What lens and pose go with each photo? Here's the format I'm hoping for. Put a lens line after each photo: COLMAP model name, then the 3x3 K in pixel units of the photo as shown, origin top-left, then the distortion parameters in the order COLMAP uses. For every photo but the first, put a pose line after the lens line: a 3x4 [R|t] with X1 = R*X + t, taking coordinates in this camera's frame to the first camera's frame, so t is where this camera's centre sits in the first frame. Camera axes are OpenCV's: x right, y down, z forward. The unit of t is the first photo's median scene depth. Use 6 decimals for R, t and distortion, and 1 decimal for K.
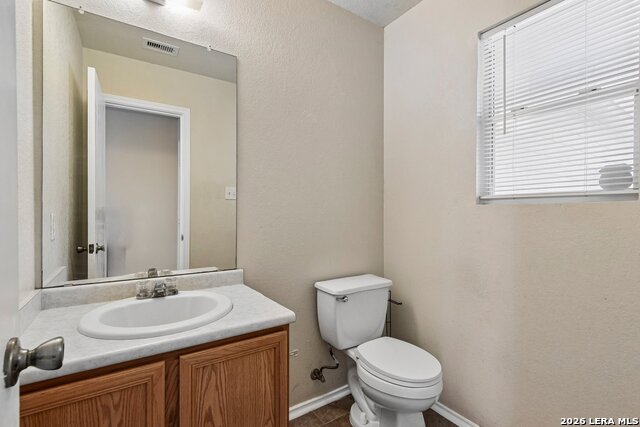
lens RADIAL K [[294.9, 0, 320.9], [0, 294.9, 216.0], [0, 0, 1]] dist [0.003388, -0.001610]
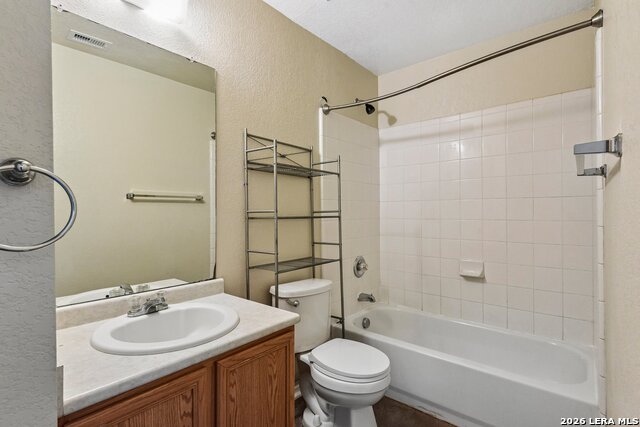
lens RADIAL K [[295.7, 0, 319.8], [0, 295.7, 212.3], [0, 0, 1]] dist [-0.012448, 0.000131]
pose [[0.974522, -0.009310, 0.224098, -0.138421], [0.017080, 0.999317, -0.032756, -0.002729], [-0.223640, 0.035749, 0.974016, -0.032271]]
